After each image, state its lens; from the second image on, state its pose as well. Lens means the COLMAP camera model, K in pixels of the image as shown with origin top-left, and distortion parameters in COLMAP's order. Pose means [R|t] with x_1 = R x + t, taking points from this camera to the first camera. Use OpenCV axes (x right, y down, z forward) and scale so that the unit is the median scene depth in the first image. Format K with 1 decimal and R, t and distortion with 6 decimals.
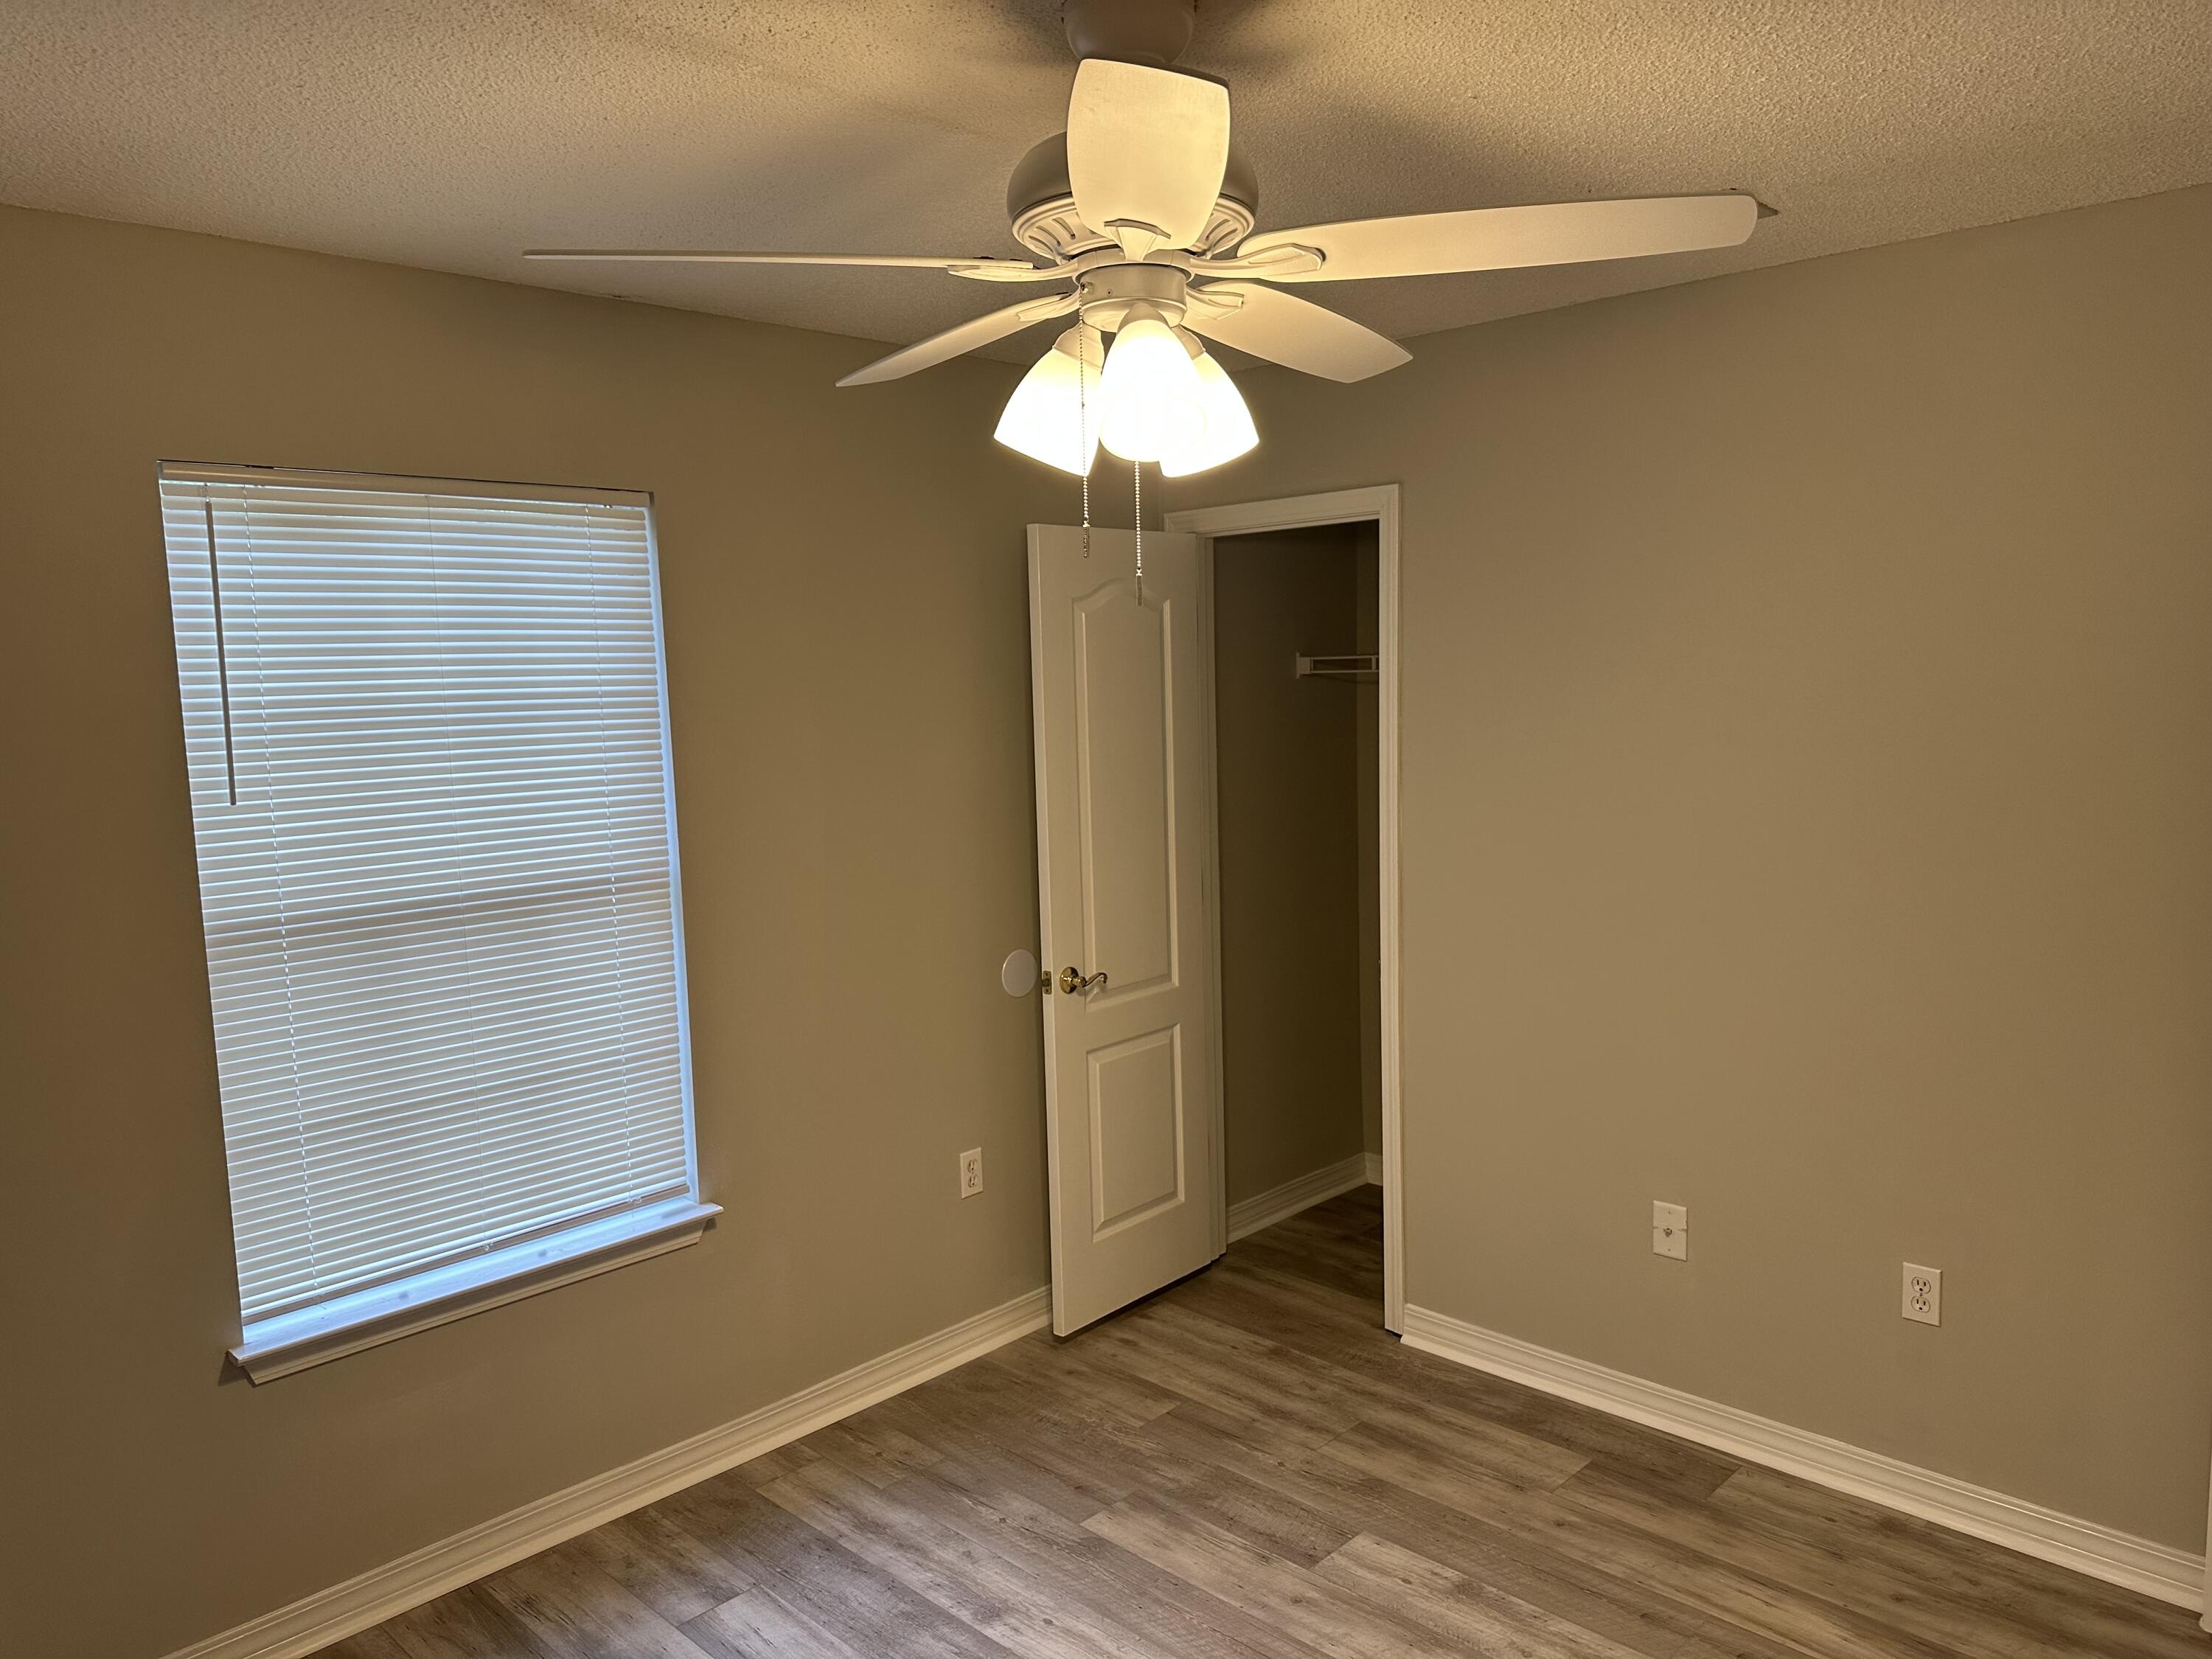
lens RADIAL K [[1548.7, 0, 1097.0], [0, 1548.7, 833.3], [0, 0, 1]] dist [0.038652, -0.049731]
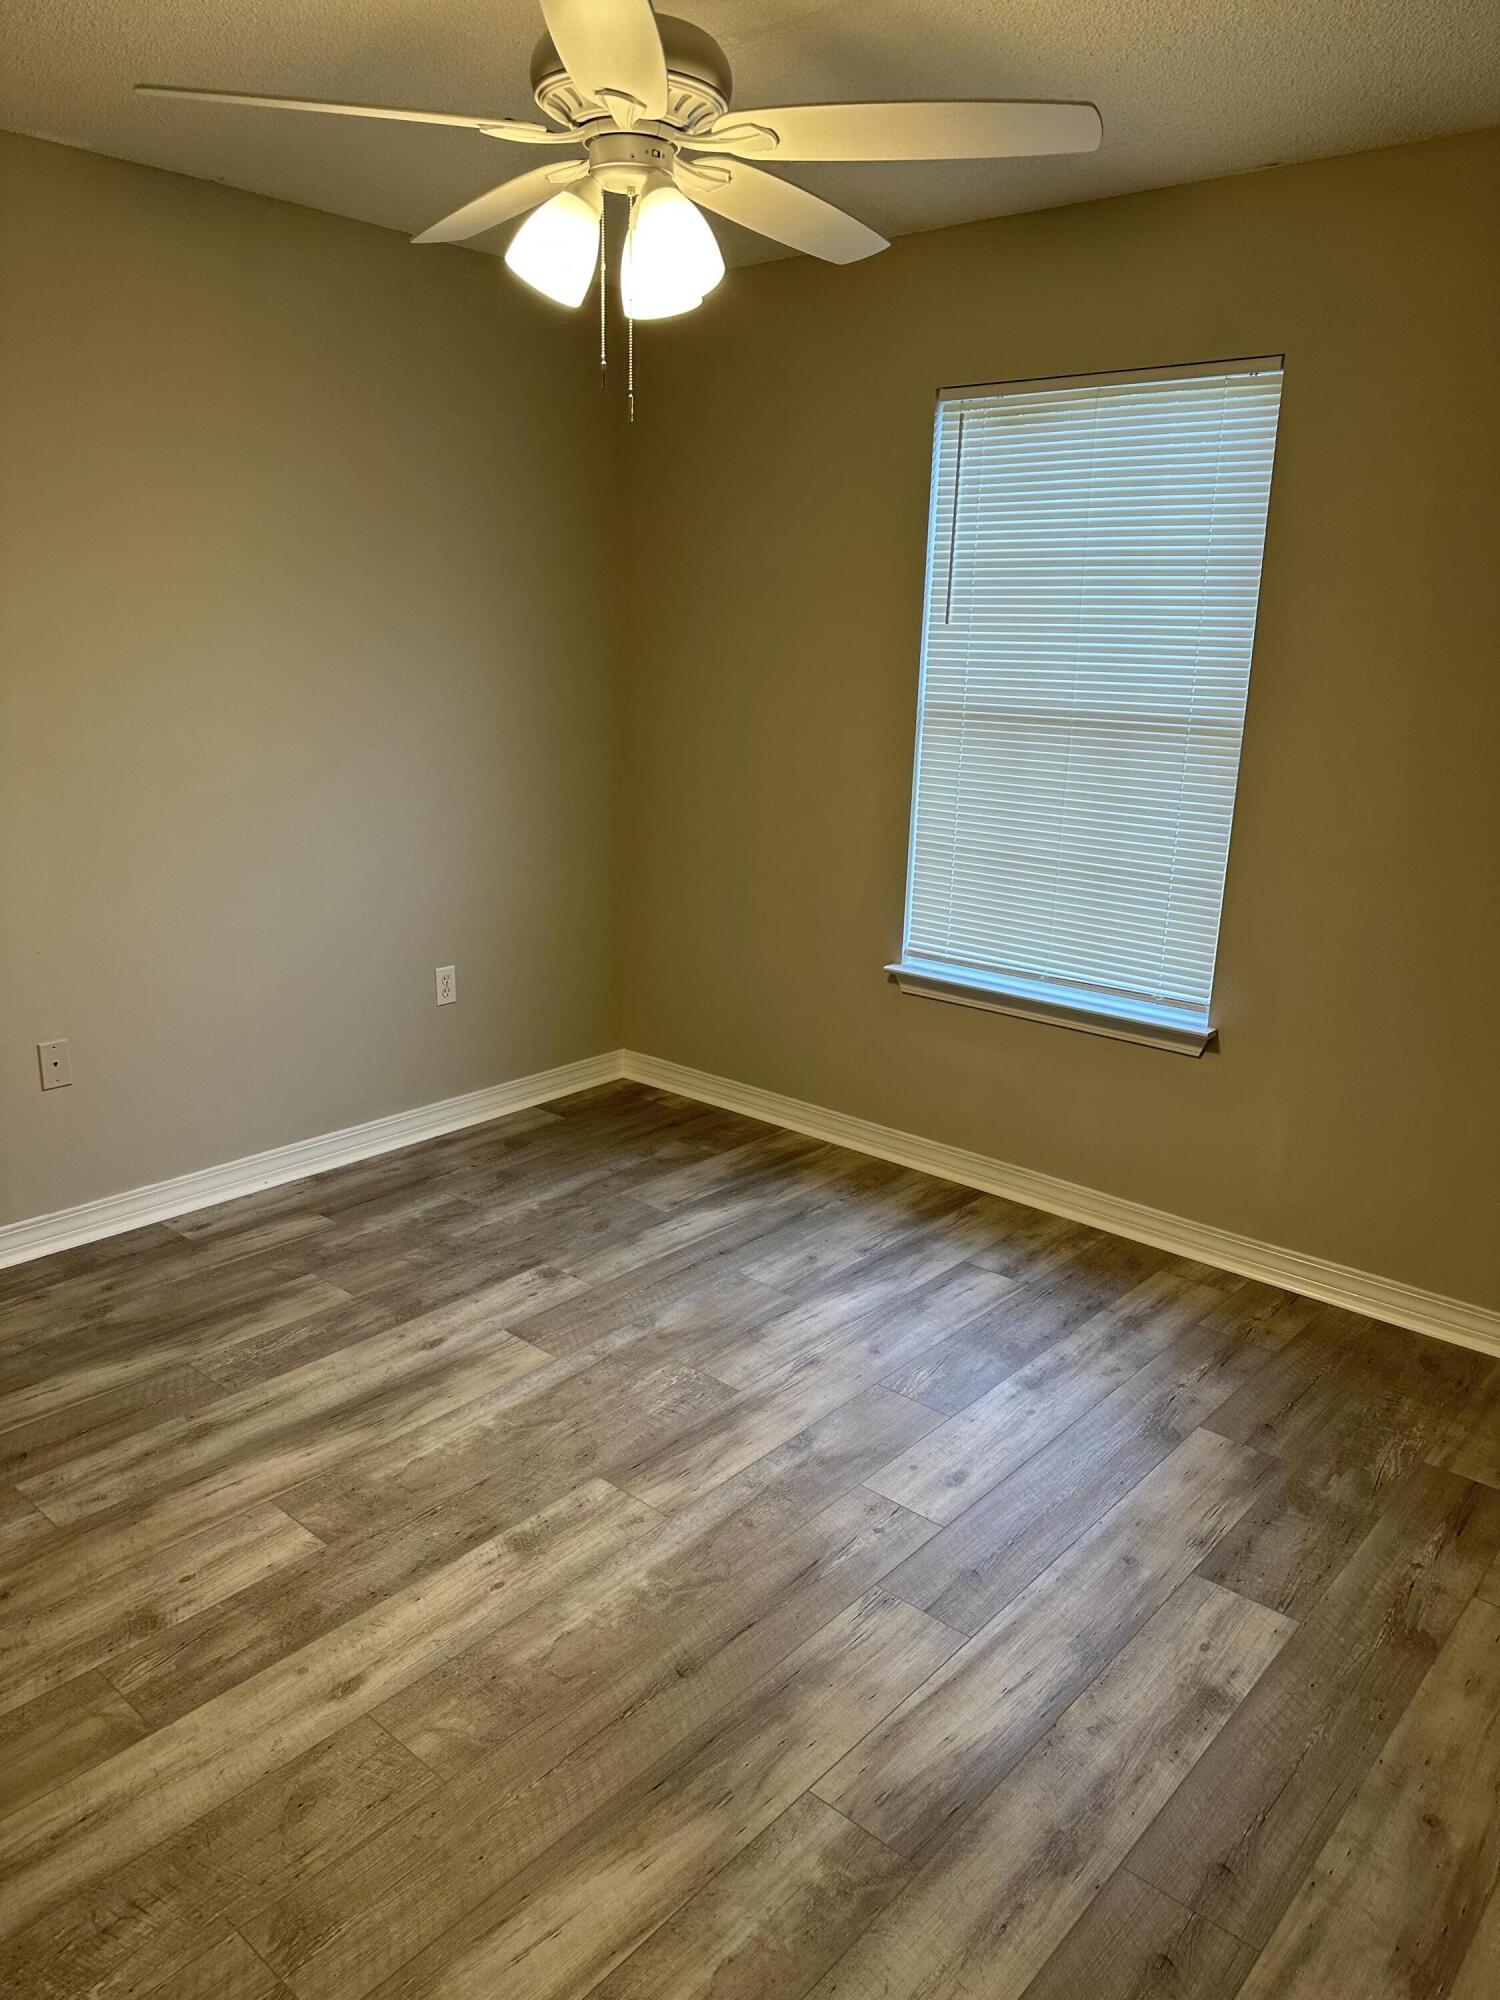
lens RADIAL K [[1400.3, 0, 766.8], [0, 1400.3, 1010.7], [0, 0, 1]] dist [0.038652, -0.049731]
pose [[0.072675, 0.292079, -0.953629, 0.761300], [-0.138645, 0.949832, 0.280350, -0.016595], [0.987672, 0.111842, 0.109524, 0.624179]]
